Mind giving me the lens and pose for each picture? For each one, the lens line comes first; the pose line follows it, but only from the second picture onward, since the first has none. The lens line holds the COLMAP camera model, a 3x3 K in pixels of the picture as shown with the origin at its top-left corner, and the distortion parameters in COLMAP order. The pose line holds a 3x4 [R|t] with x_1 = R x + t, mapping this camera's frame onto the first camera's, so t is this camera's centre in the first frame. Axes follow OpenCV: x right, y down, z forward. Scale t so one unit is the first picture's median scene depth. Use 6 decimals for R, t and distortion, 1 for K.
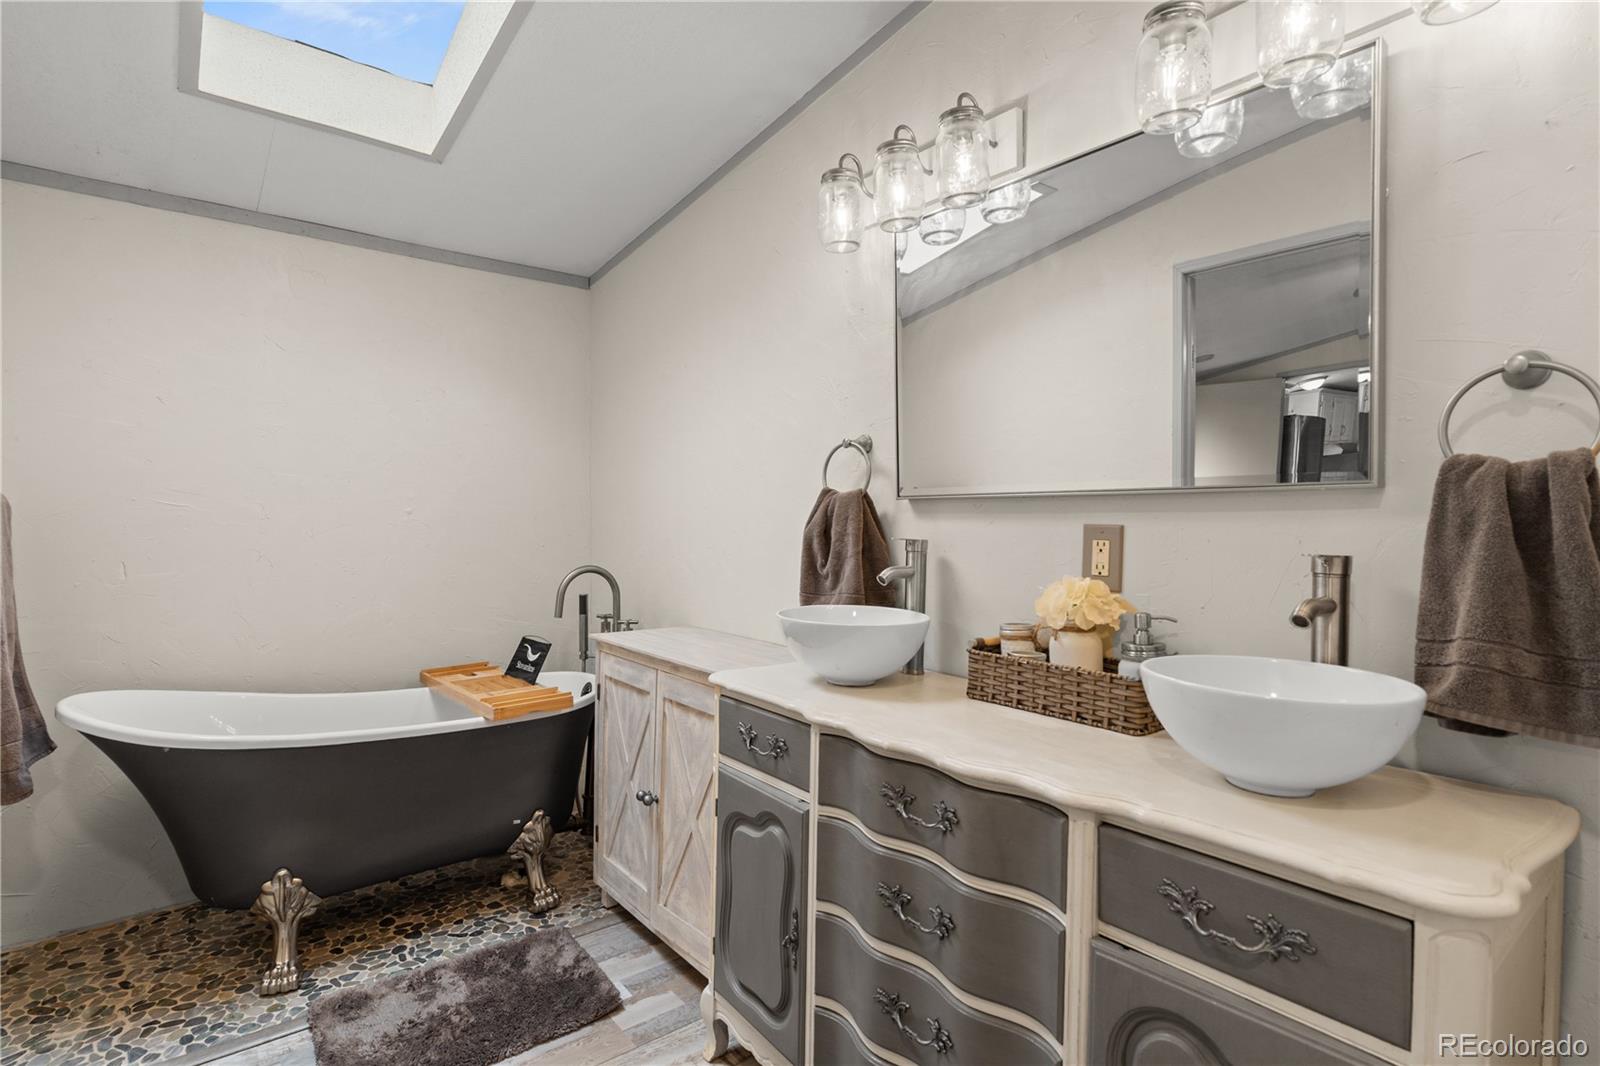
lens RADIAL K [[793.6, 0, 800.0], [0, 793.6, 533.0], [0, 0, 1]] dist [-0.047037, 0.000110]
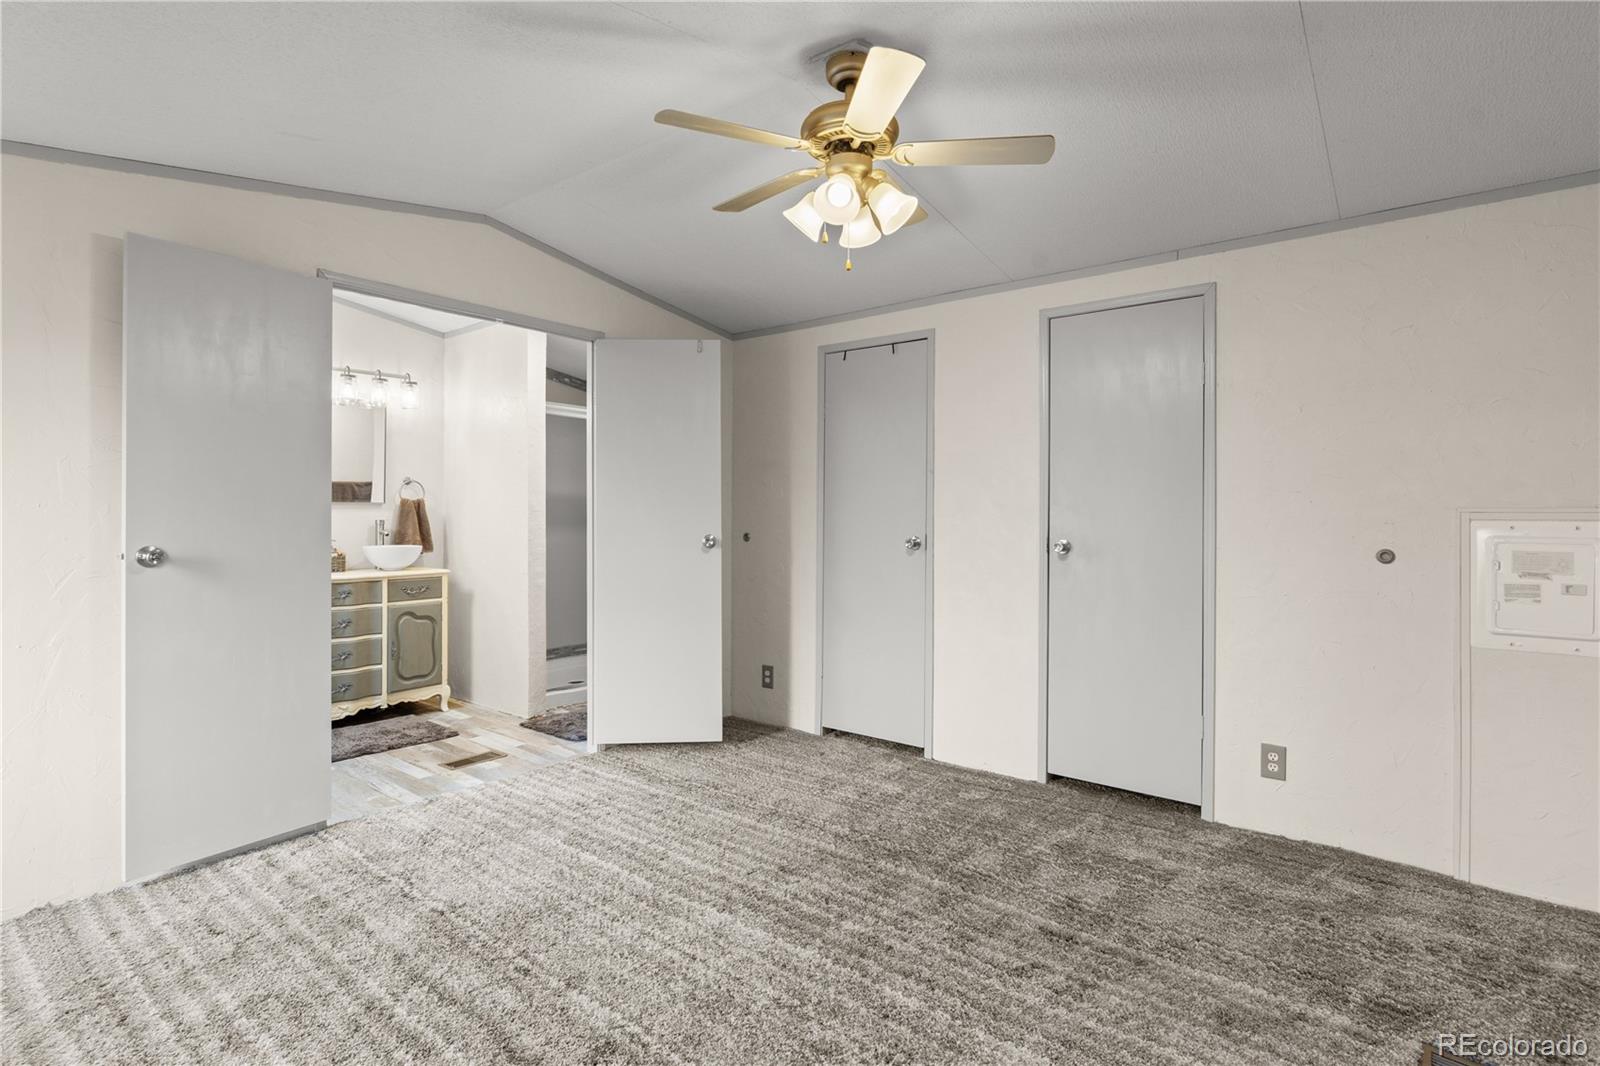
lens RADIAL K [[800.2, 0, 794.2], [0, 800.2, 517.4], [0, 0, 1]] dist [0.003516, 0.000213]
pose [[-0.230307, -0.019131, 0.972930, -3.005271], [0.002282, 0.999793, 0.020200, -0.051550], [-0.973115, 0.006872, -0.230216, -0.140925]]
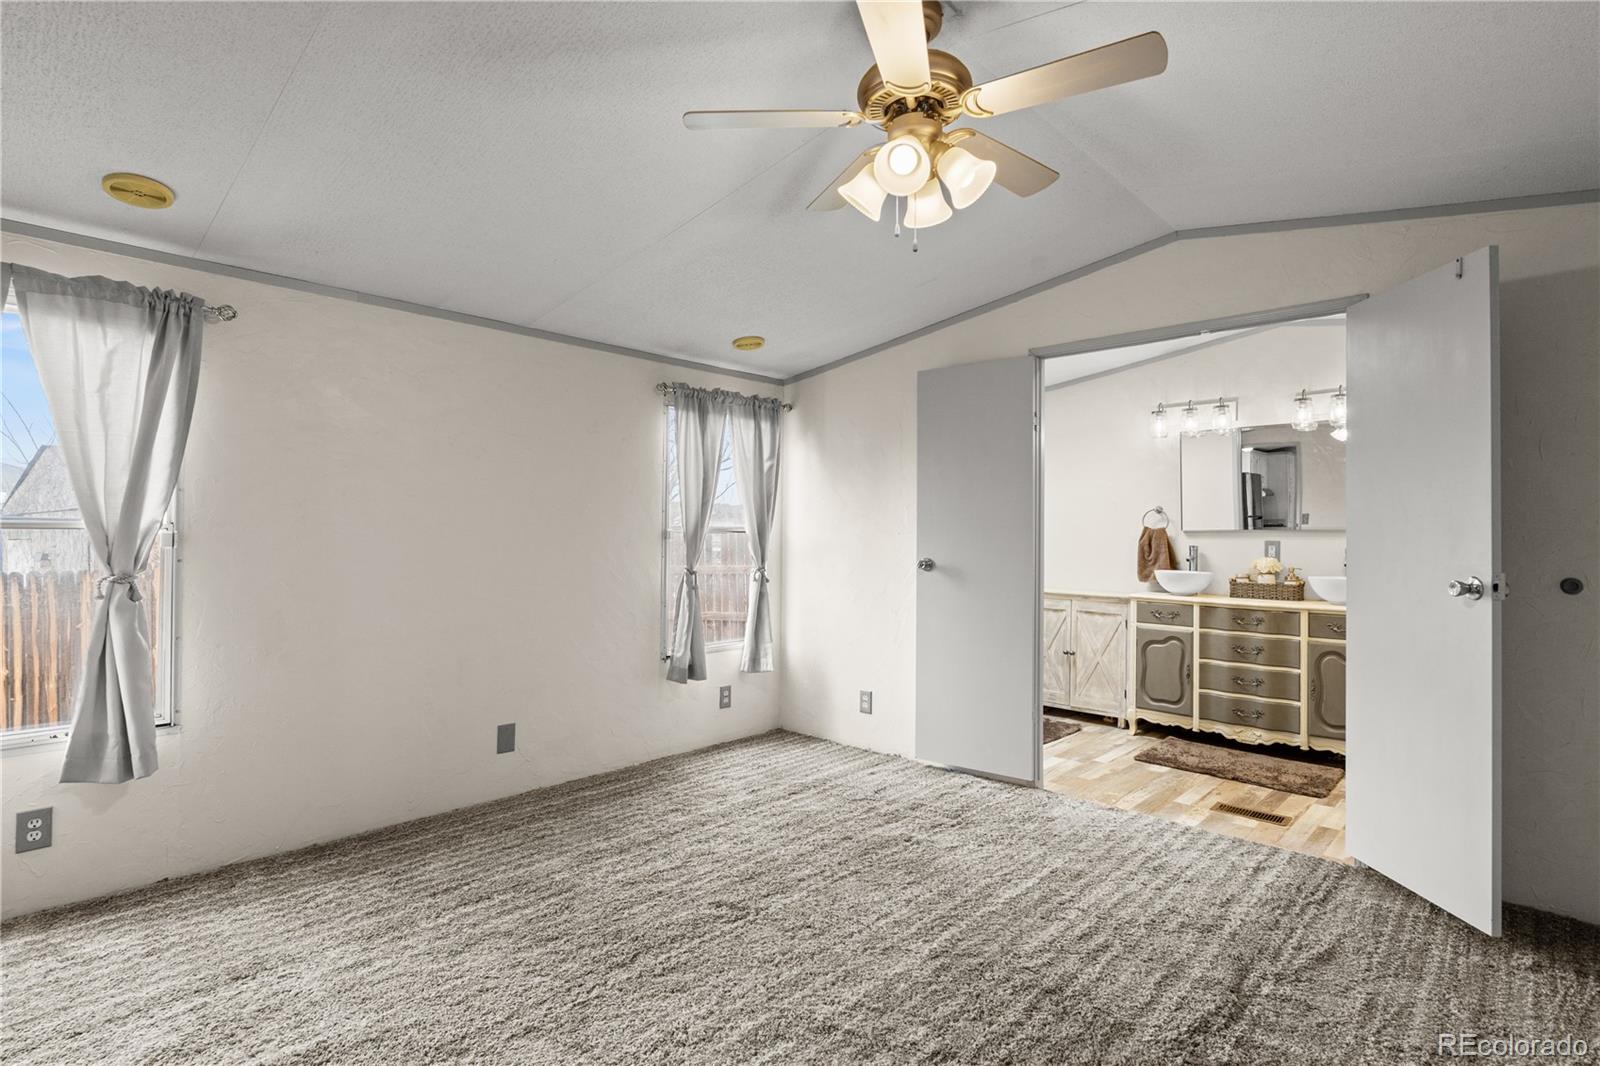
lens RADIAL K [[800.2, 0, 794.2], [0, 800.2, 517.4], [0, 0, 1]] dist [0.003516, 0.000213]
pose [[0.989016, -0.003166, 0.147776, -1.931121], [0.007734, 0.999510, -0.030343, -0.021469], [-0.147607, 0.031153, 0.988555, -1.853931]]
